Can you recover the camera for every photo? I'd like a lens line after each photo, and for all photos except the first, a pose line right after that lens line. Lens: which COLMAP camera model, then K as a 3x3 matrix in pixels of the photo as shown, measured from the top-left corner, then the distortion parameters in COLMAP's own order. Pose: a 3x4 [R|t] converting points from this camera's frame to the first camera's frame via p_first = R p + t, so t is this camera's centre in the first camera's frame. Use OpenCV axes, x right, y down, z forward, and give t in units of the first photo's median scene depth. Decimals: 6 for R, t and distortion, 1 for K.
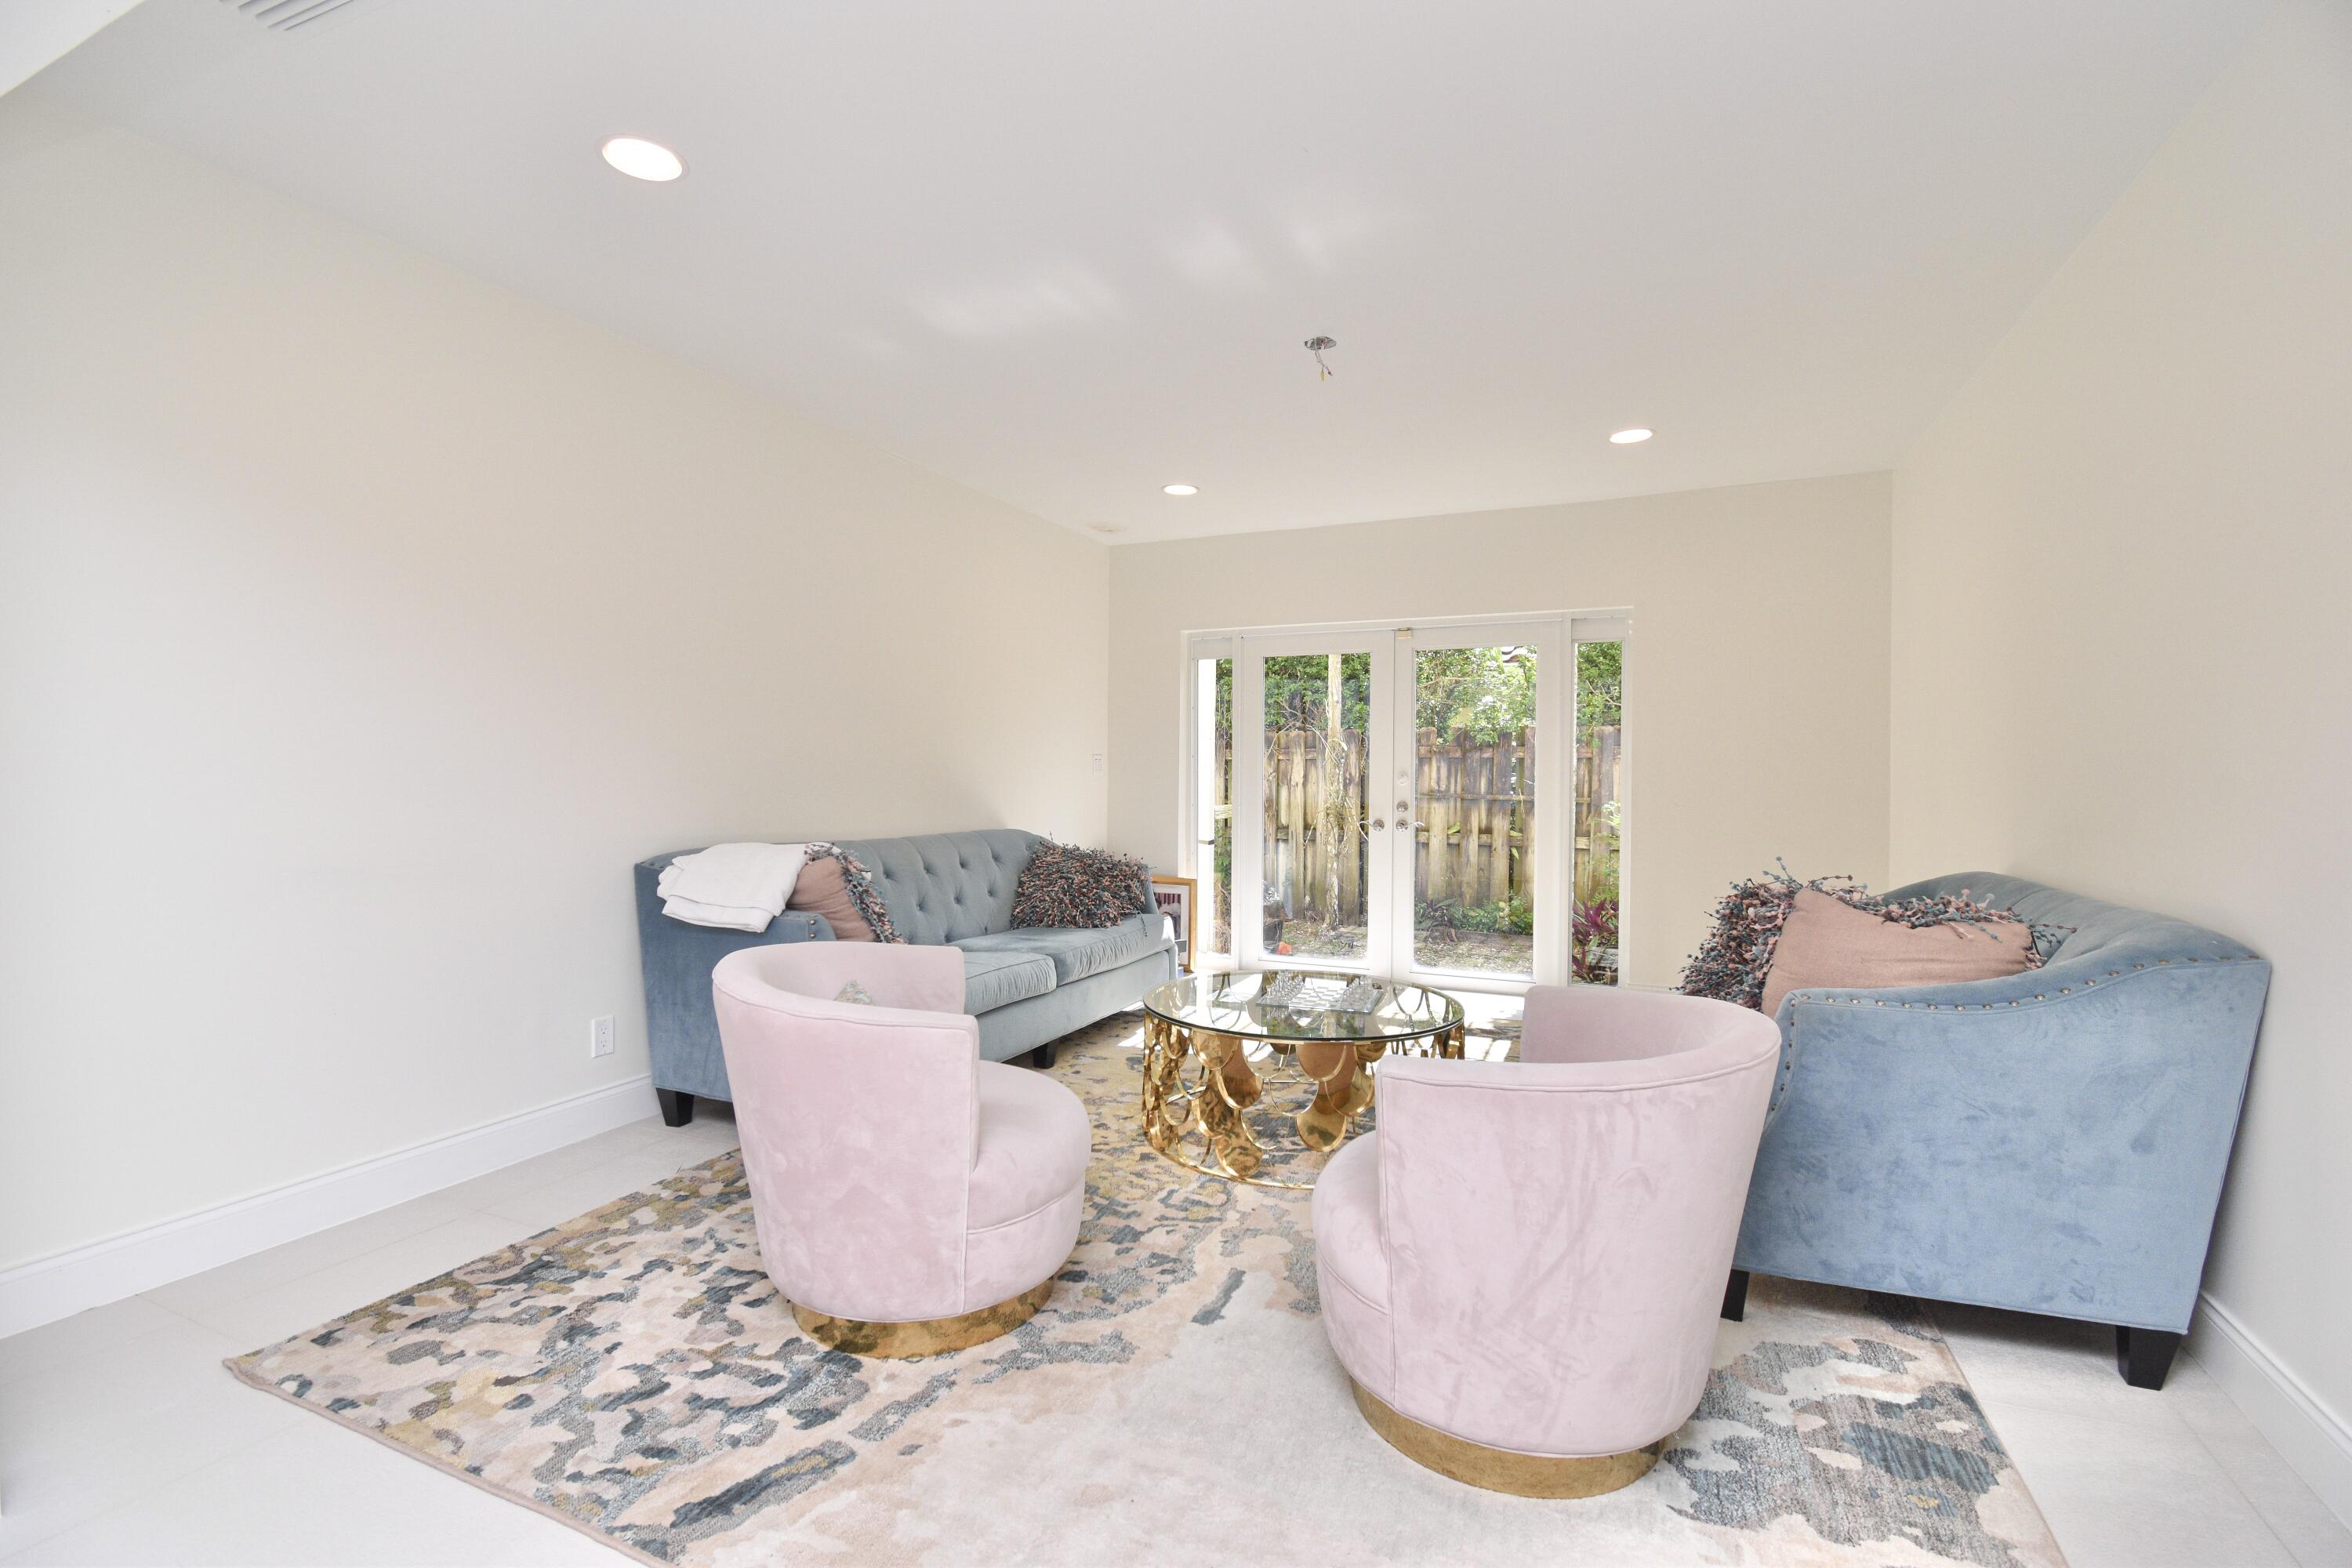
lens RADIAL K [[1034.4, 0, 1190.9], [0, 1034.4, 789.2], [0, 0, 1]] dist [0.019938, -0.026252]
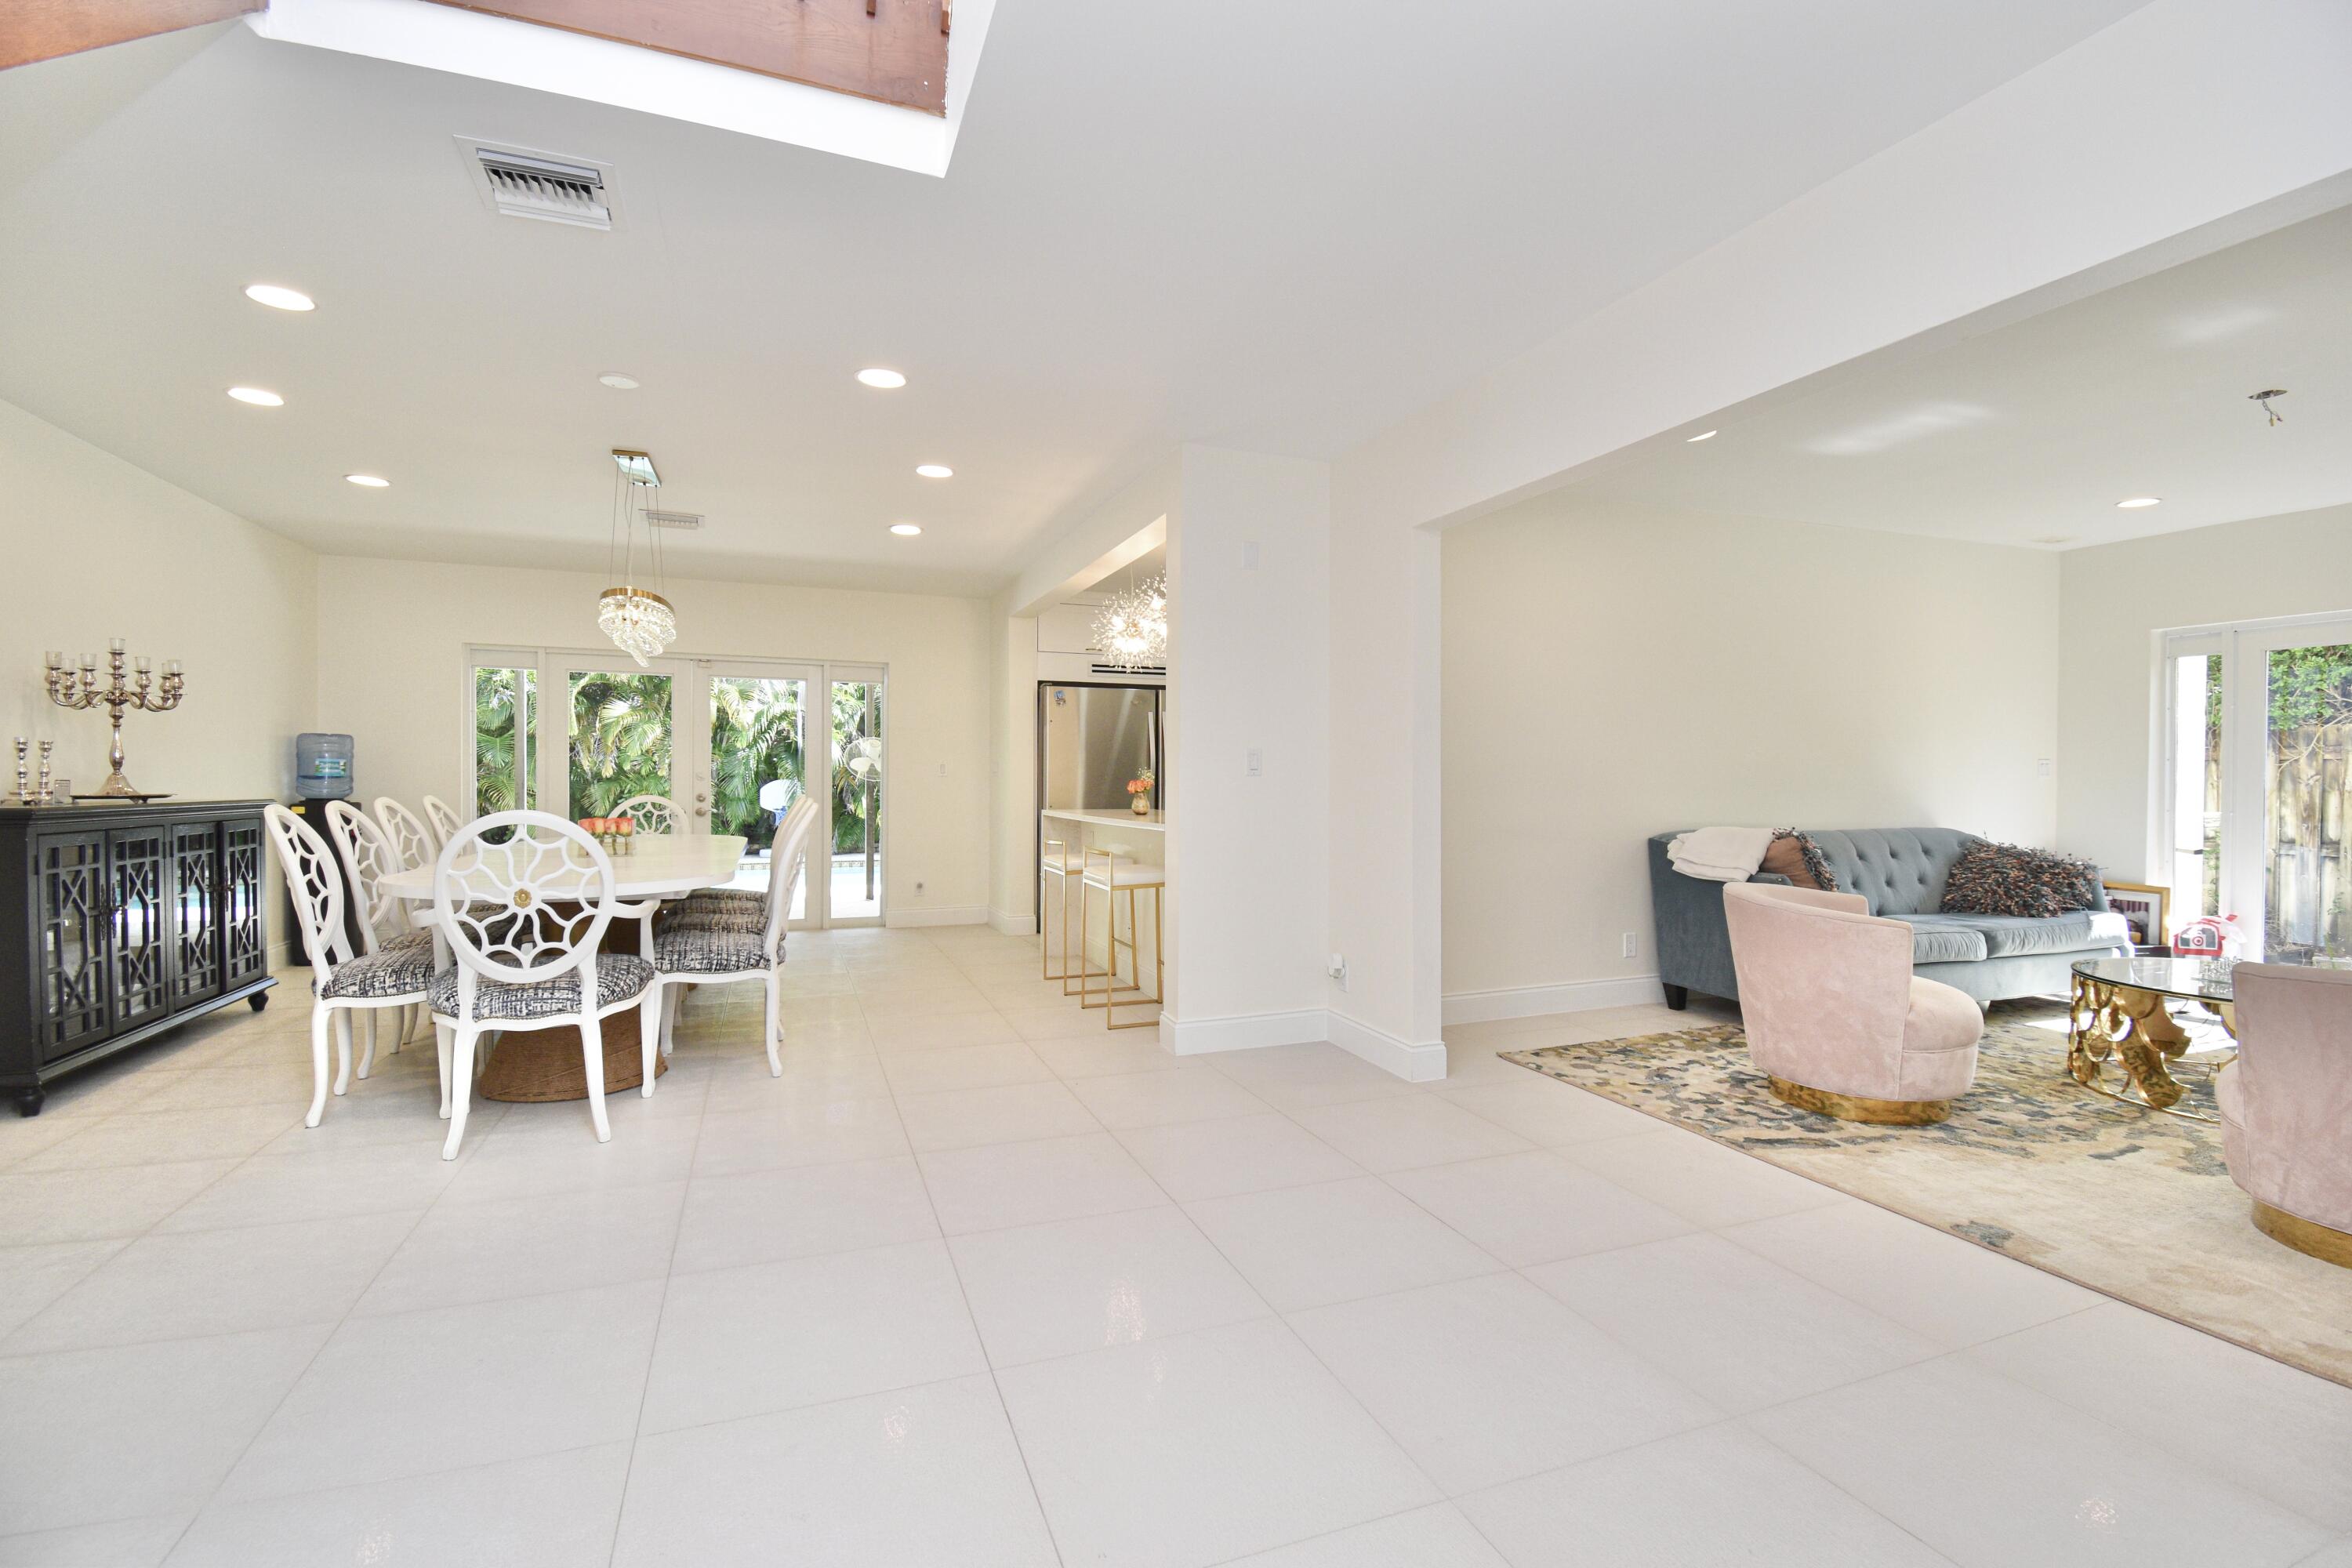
lens RADIAL K [[1034.4, 0, 1190.9], [0, 1034.4, 789.2], [0, 0, 1]] dist [0.019938, -0.026252]
pose [[0.698343, 0.005494, -0.715742, 0.105042], [-0.007428, 0.999972, 0.000429, 0.003263], [0.715724, 0.005017, 0.698365, -0.615163]]
